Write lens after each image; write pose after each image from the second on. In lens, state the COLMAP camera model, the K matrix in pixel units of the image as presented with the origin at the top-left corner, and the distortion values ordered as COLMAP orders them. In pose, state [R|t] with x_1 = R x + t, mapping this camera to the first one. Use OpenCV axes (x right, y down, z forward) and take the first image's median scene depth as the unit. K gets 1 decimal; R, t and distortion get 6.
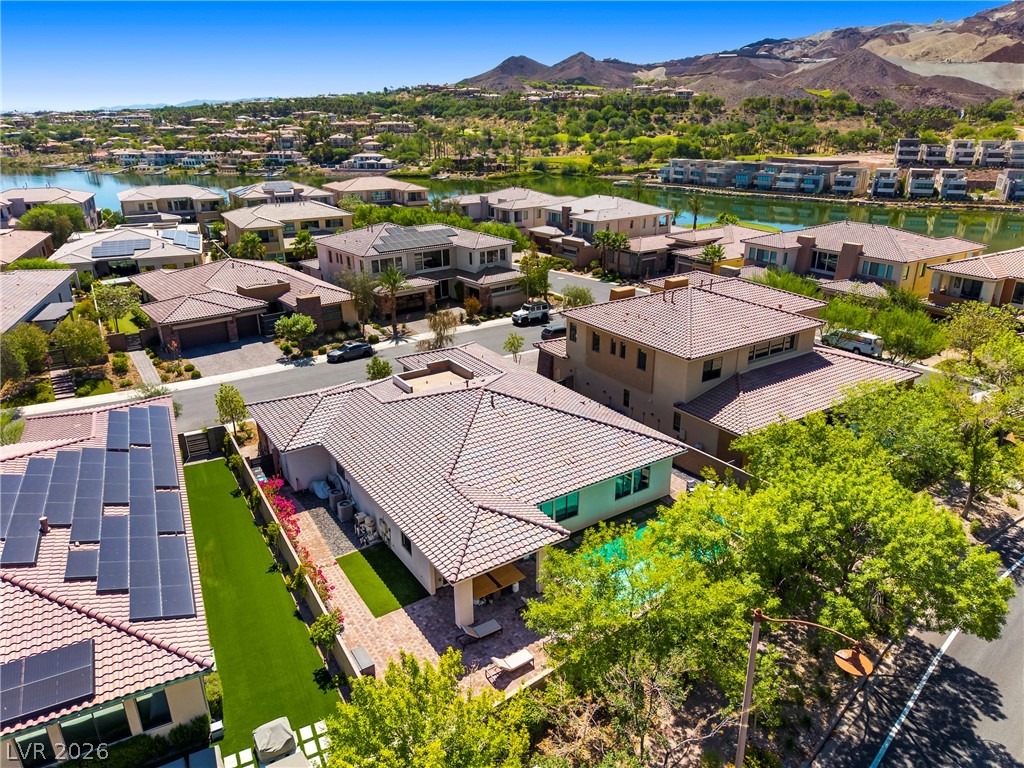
lens RADIAL K [[684.5, 0, 515.4], [0, 684.5, 388.2], [0, 0, 1]] dist [0.011921, -0.009363]
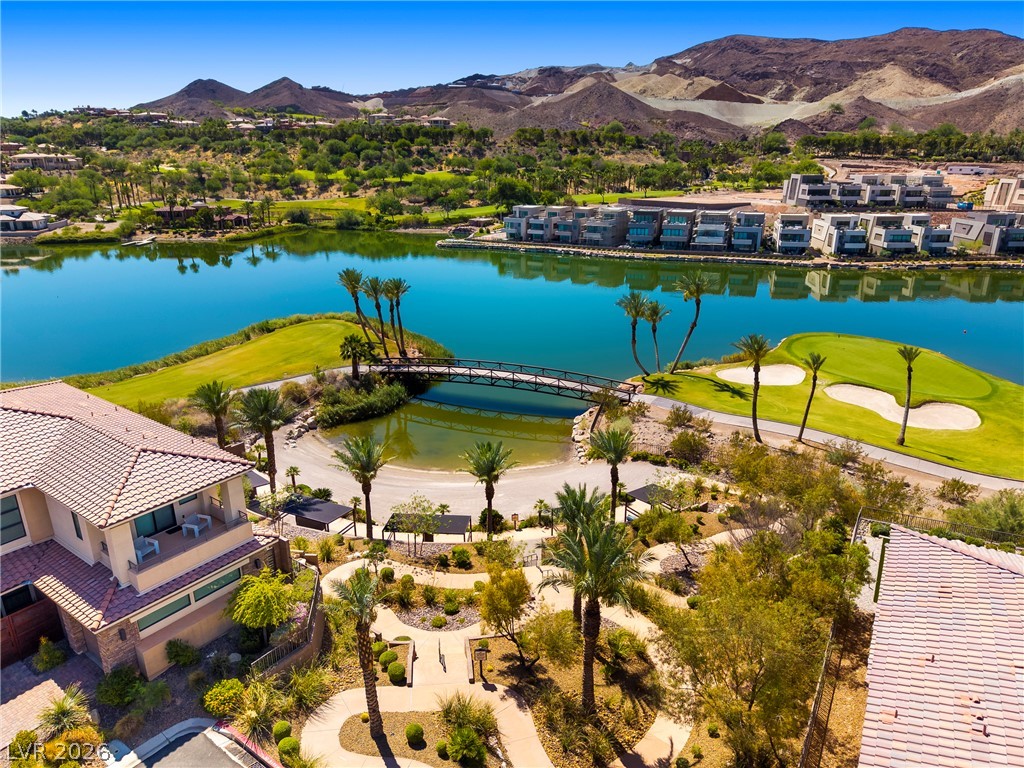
lens RADIAL K [[684.5, 0, 514.2], [0, 684.5, 390.0], [0, 0, 1]] dist [0.011921, -0.009363]
pose [[0.917259, -0.127849, 0.377215, -0.052431], [0.144024, 0.989463, -0.014859, -0.122467], [-0.371340, 0.067957, 0.926007, 0.325829]]
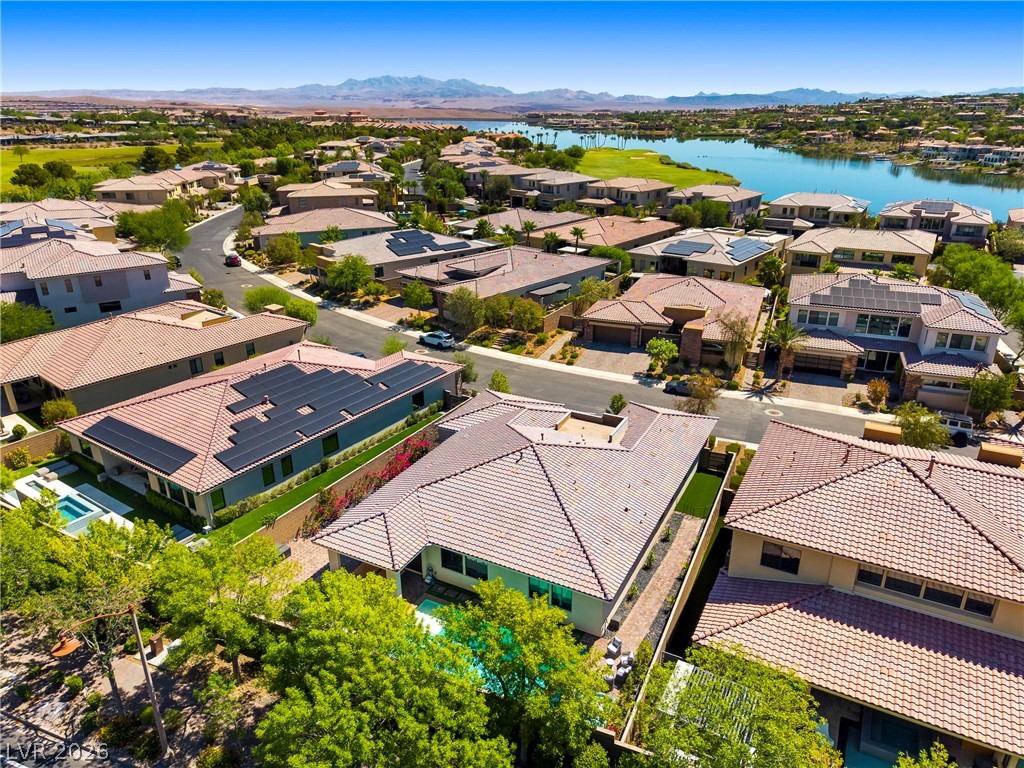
lens RADIAL K [[684.5, 0, 510.9], [0, 684.5, 387.0], [0, 0, 1]] dist [0.011921, -0.009363]
pose [[0.471935, 0.336450, -0.814911, 0.080122], [-0.319992, 0.926655, 0.197270, -0.029221], [0.821512, 0.167667, 0.544982, 0.036297]]
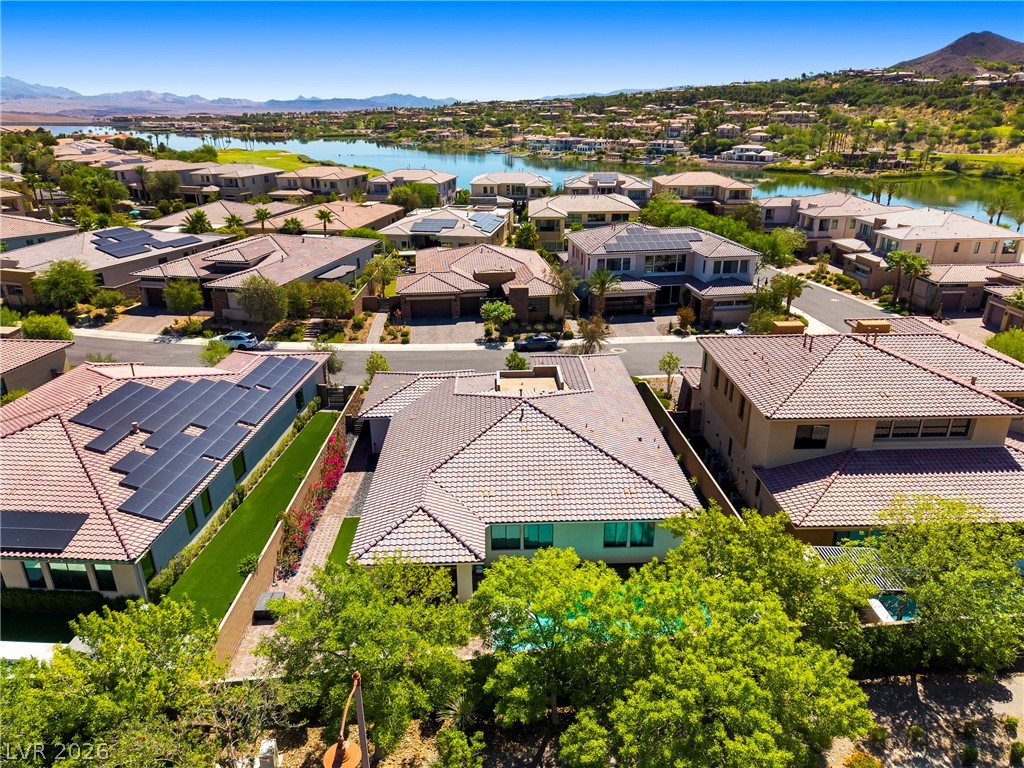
lens RADIAL K [[684.5, 0, 513.3], [0, 684.5, 388.1], [0, 0, 1]] dist [0.011921, -0.009363]
pose [[0.851186, 0.200117, -0.485218, 0.042498], [-0.192692, 0.979053, 0.065761, -0.008040], [0.488214, 0.037523, 0.871917, 0.011663]]
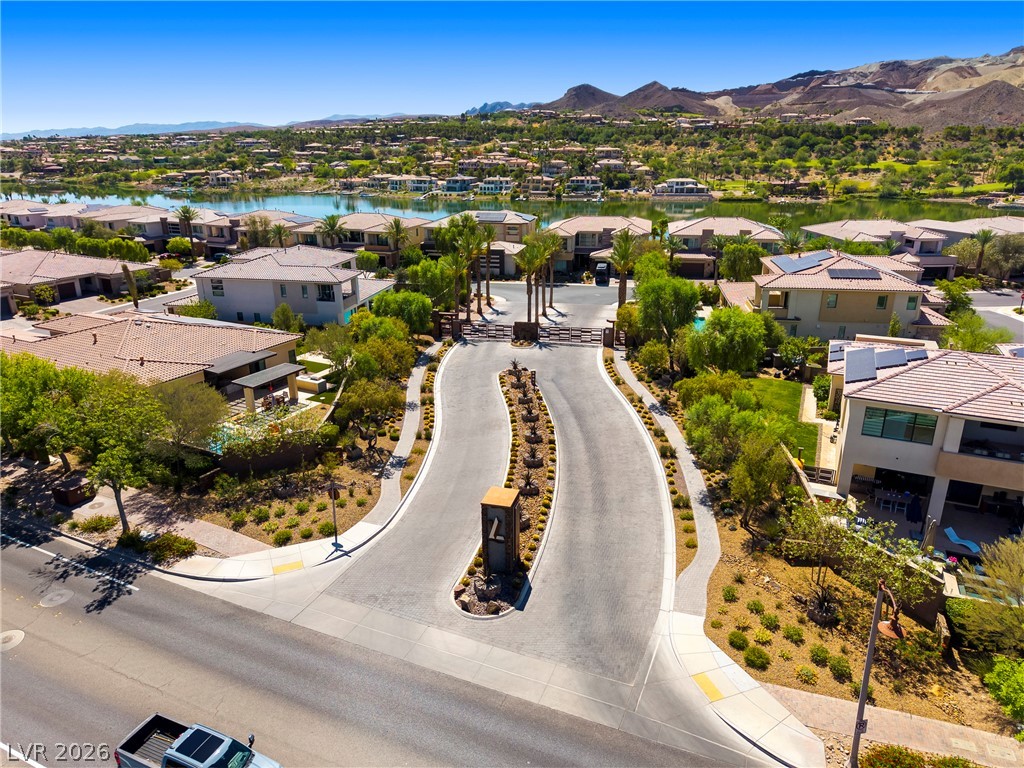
lens RADIAL K [[684.5, 0, 510.9], [0, 684.5, 383.4], [0, 0, 1]] dist [0.011921, -0.009363]
pose [[0.997472, -0.021705, 0.067658, -0.604281], [0.024326, 0.998975, -0.038160, -0.002493], [-0.066761, 0.039709, 0.996979, 0.003951]]
